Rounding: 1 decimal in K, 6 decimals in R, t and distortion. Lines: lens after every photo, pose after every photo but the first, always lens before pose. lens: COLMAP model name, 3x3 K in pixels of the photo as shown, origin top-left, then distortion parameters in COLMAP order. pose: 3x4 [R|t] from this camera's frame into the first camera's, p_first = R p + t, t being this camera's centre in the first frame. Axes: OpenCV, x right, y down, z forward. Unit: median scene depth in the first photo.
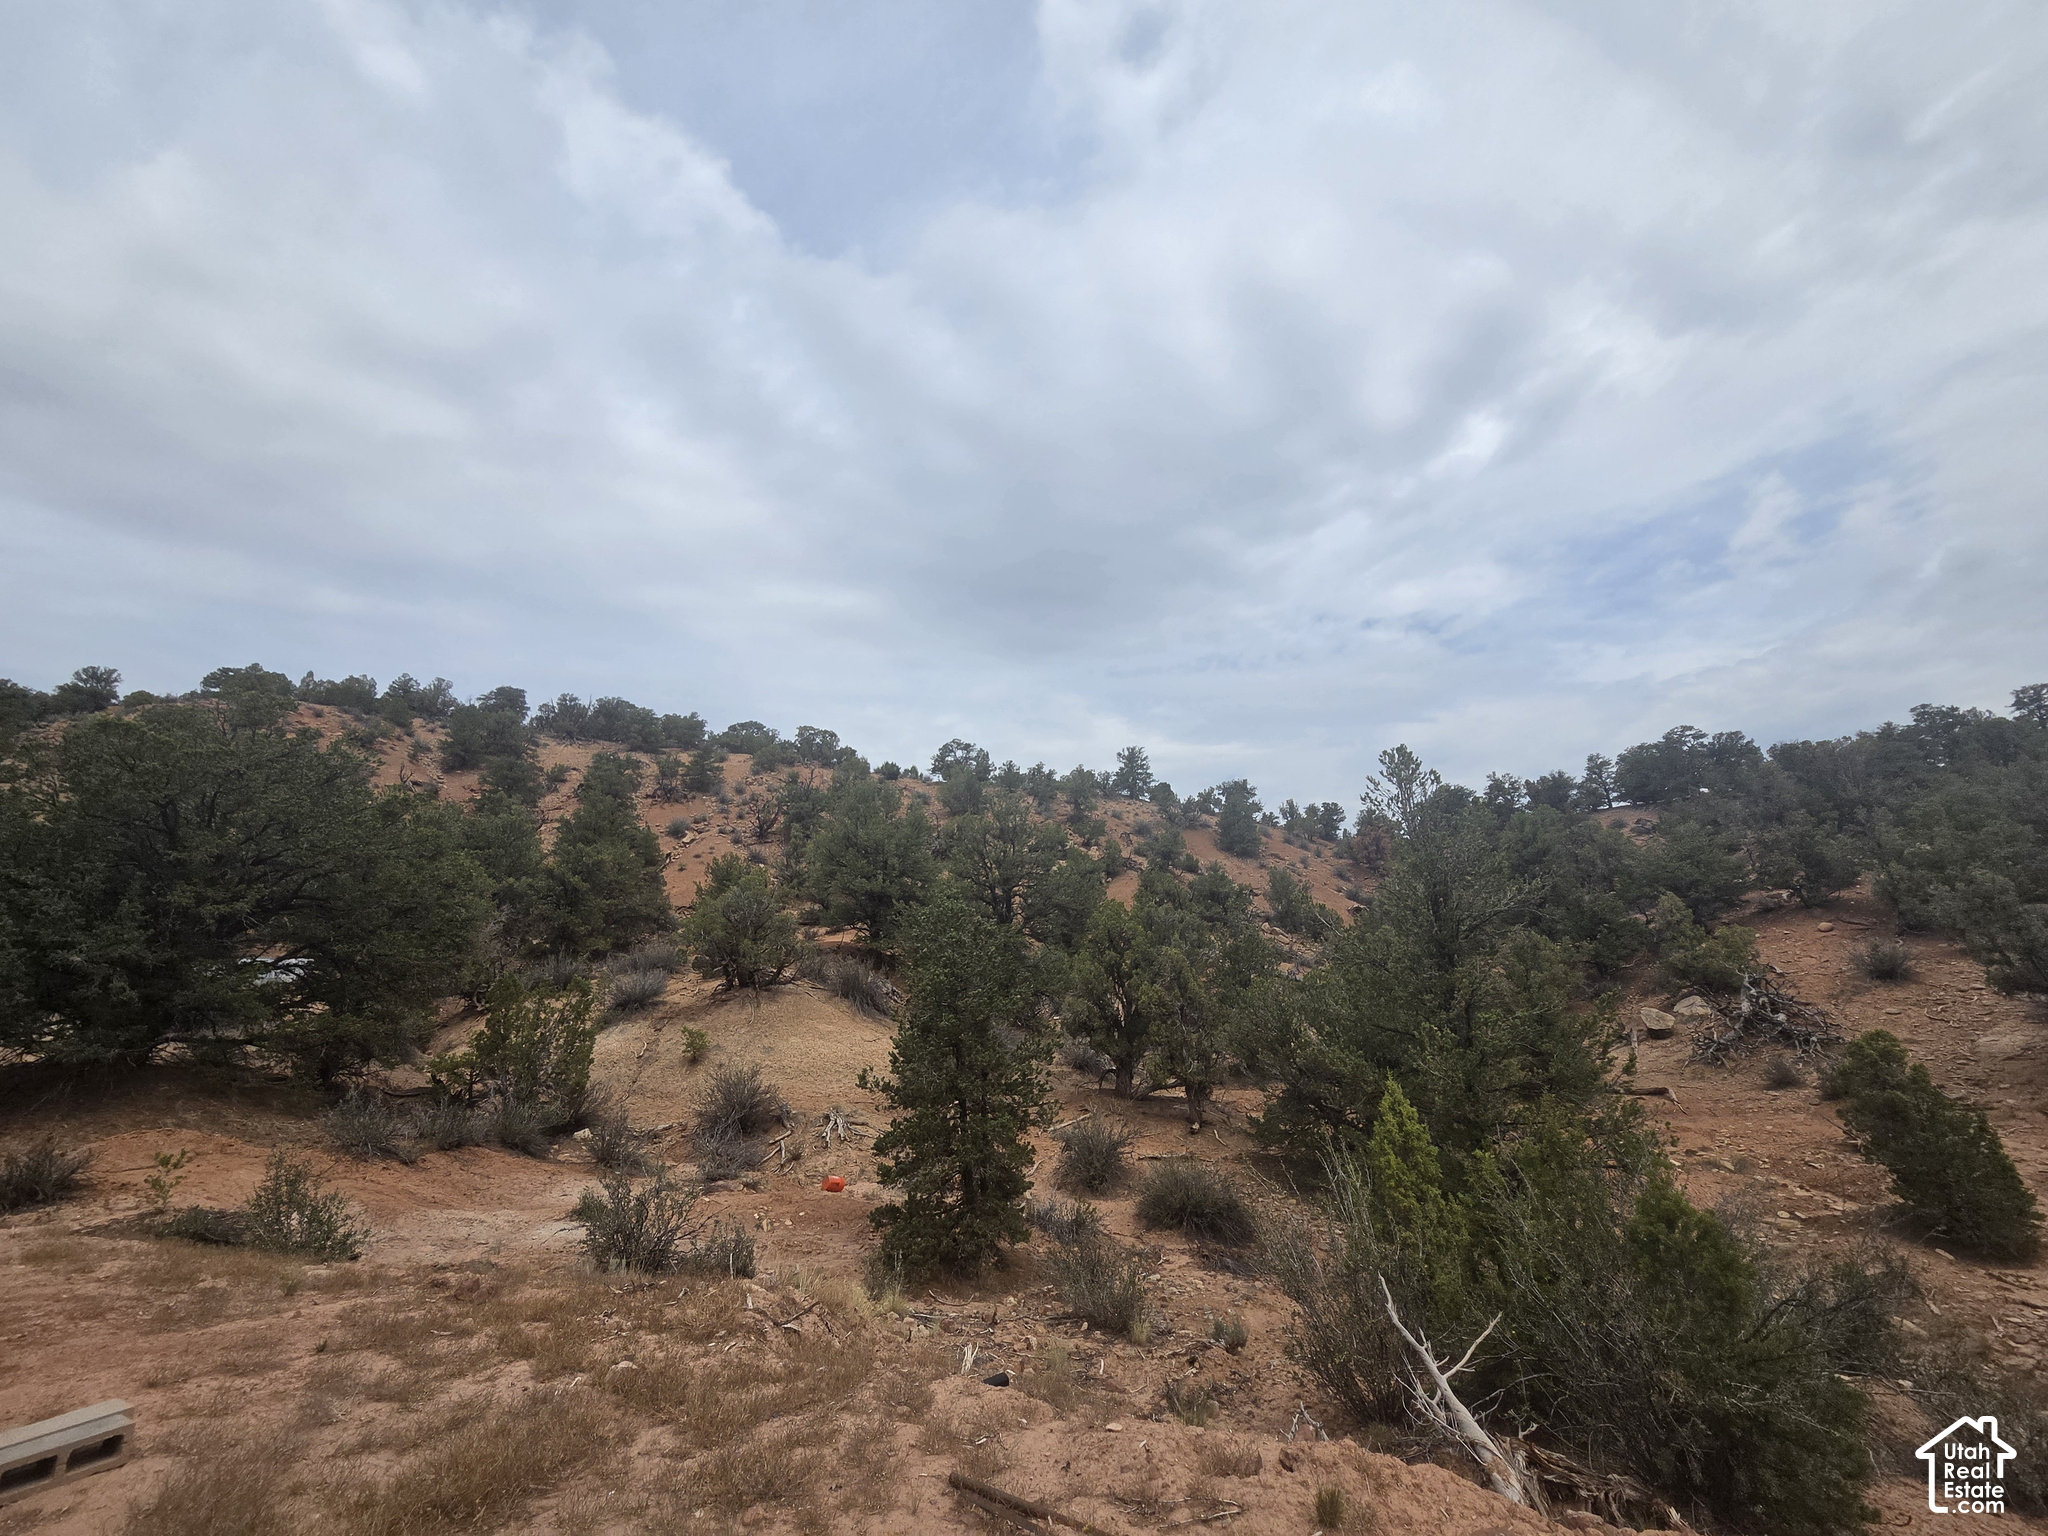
lens RADIAL K [[844.3, 0, 1025.1], [0, 844.3, 756.7], [0, 0, 1]] dist [0.000929, 0.000130]
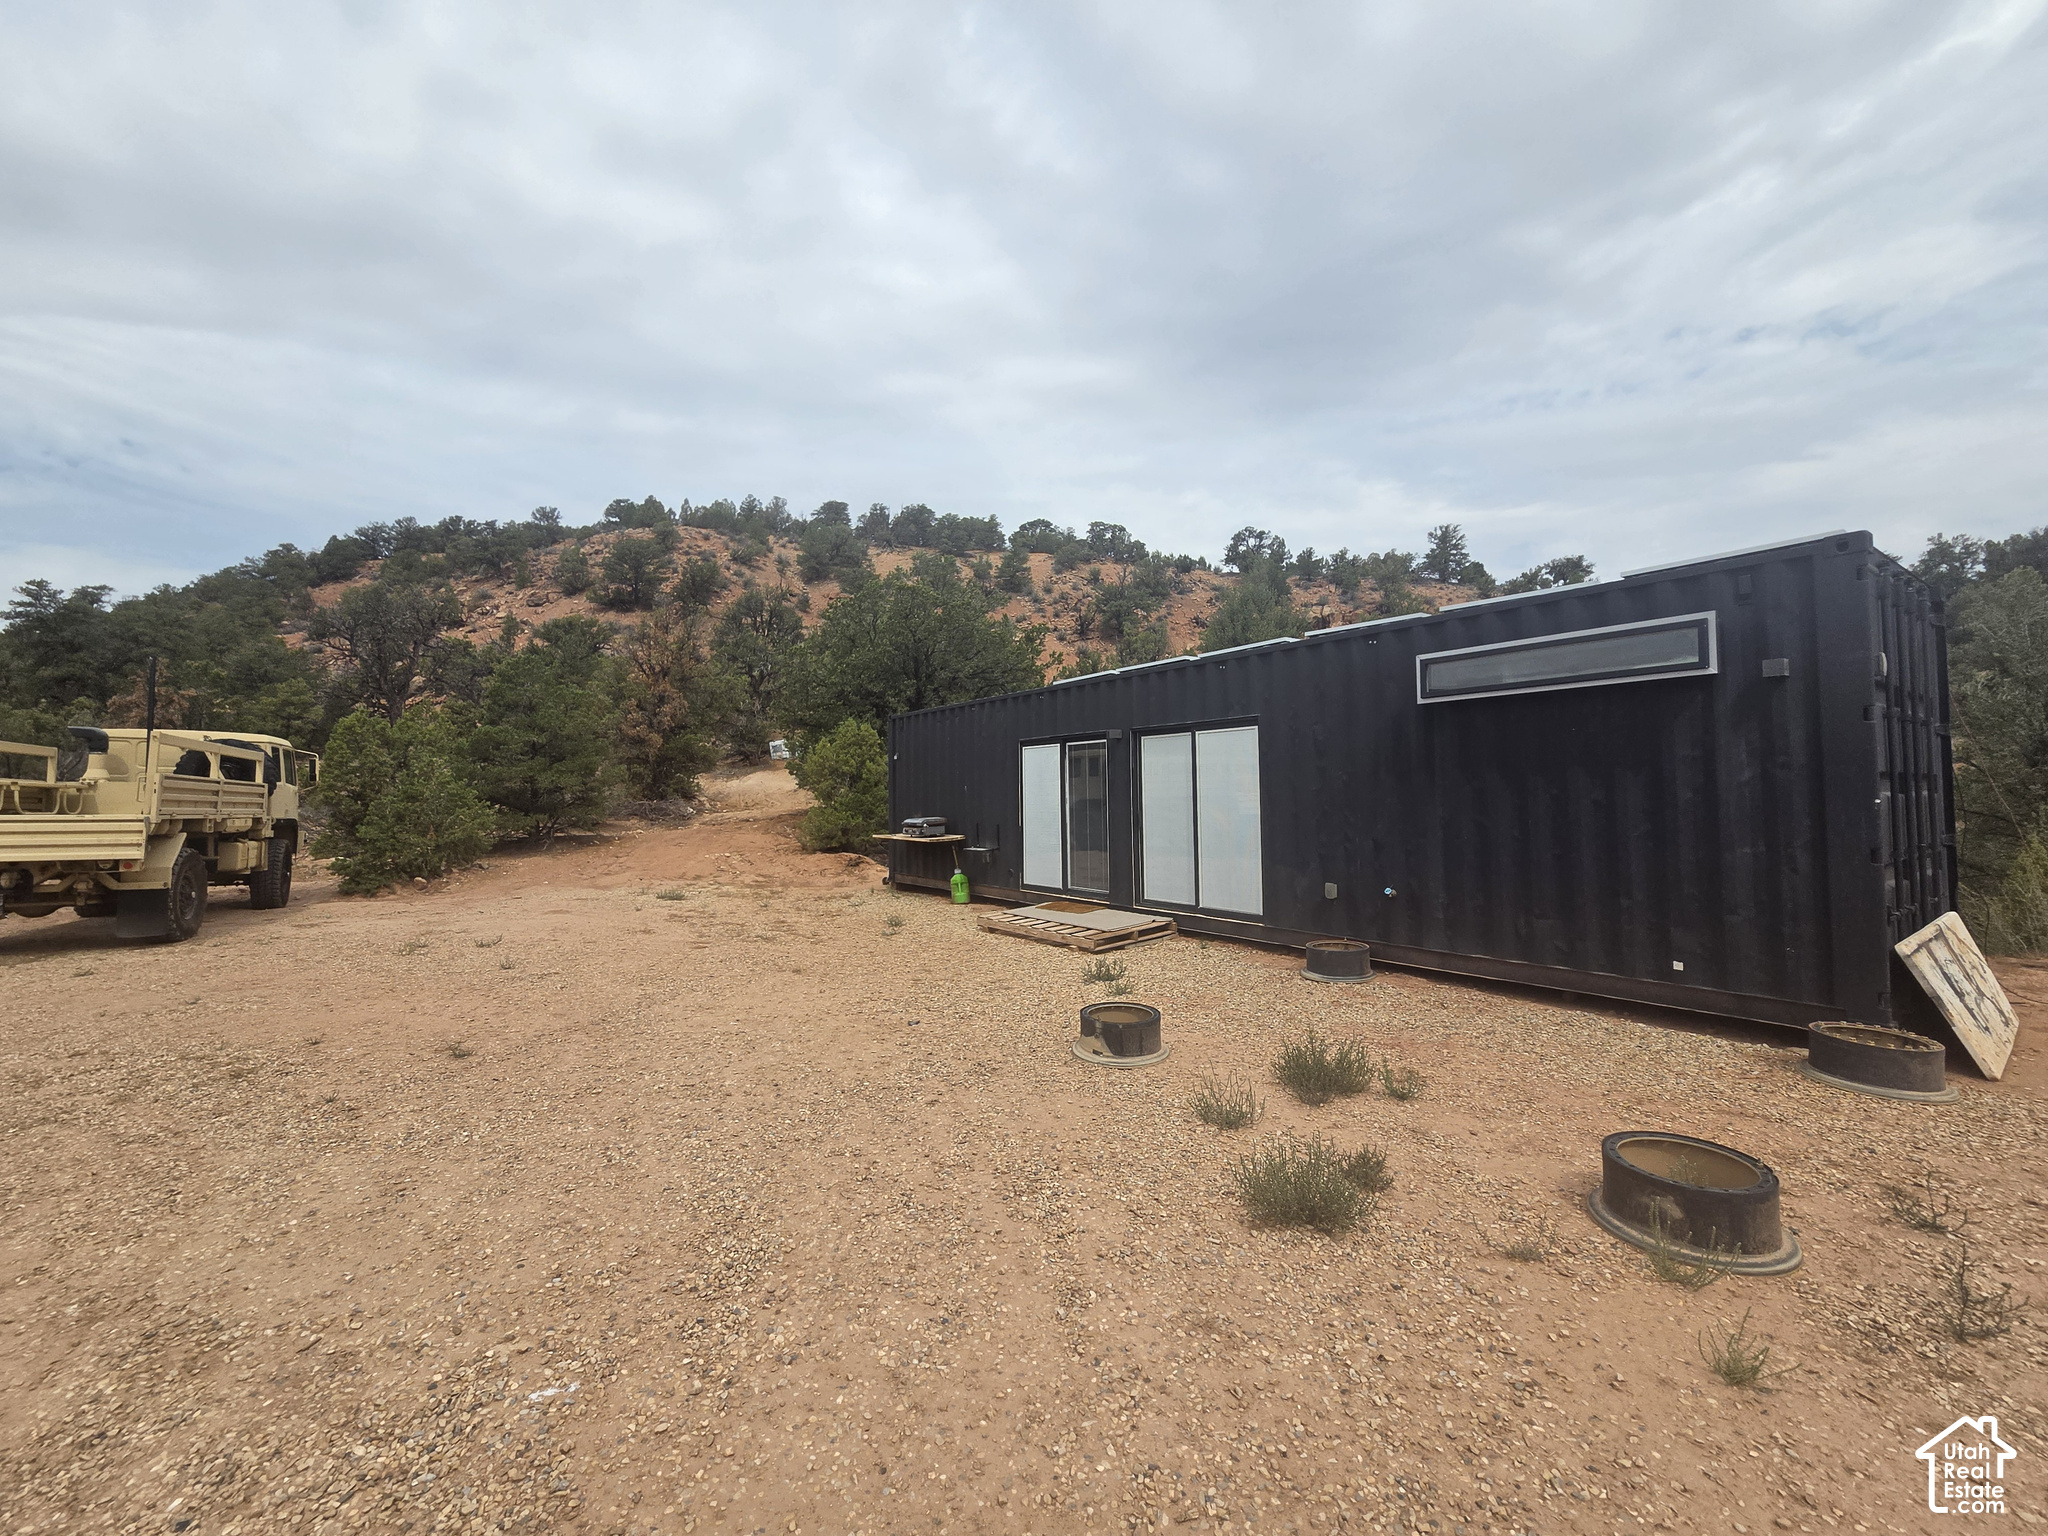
lens RADIAL K [[844.3, 0, 1018.0], [0, 844.3, 771.6], [0, 0, 1]] dist [0.000929, 0.000130]
pose [[0.964147, 0.020842, -0.264549, -0.078832], [0.049859, 0.964930, 0.257730, -0.013576], [0.260643, -0.261680, 0.929295, -0.054886]]
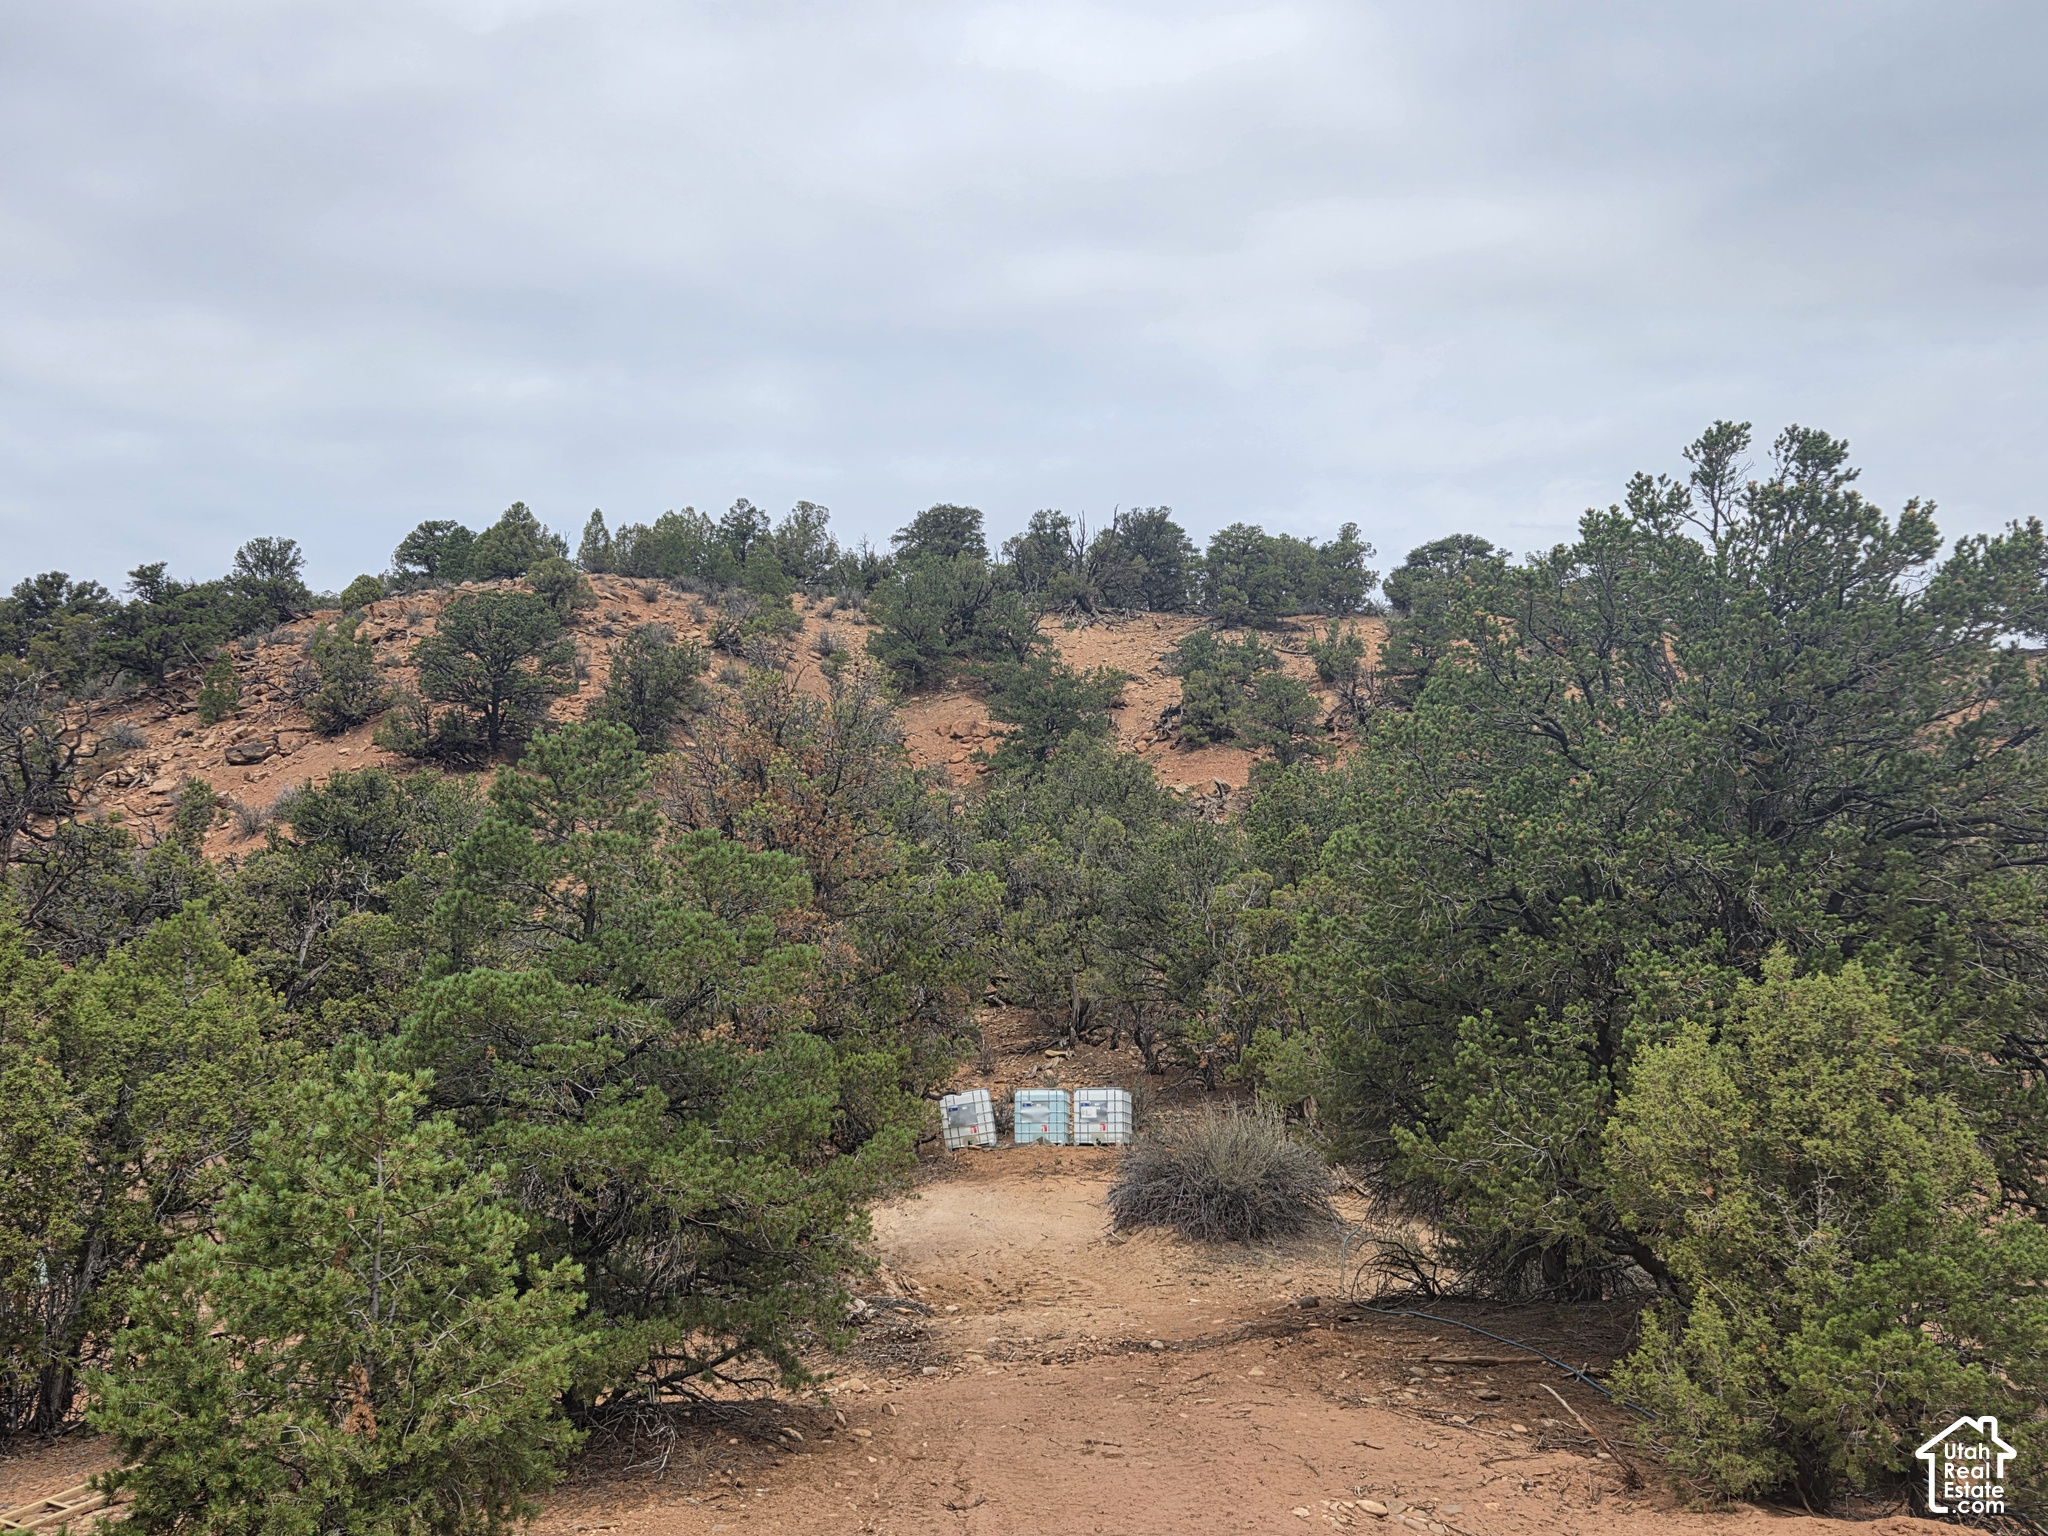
lens RADIAL K [[2112.0, 0, 1029.7], [0, 2112.0, 717.7], [0, 0, 1]] dist [0.061490, 0.000000]
pose [[0.921758, -0.059341, -0.383198, -0.149010], [0.075821, 0.996727, 0.028032, 0.000288], [0.380281, -0.054894, 0.923241, -0.018516]]
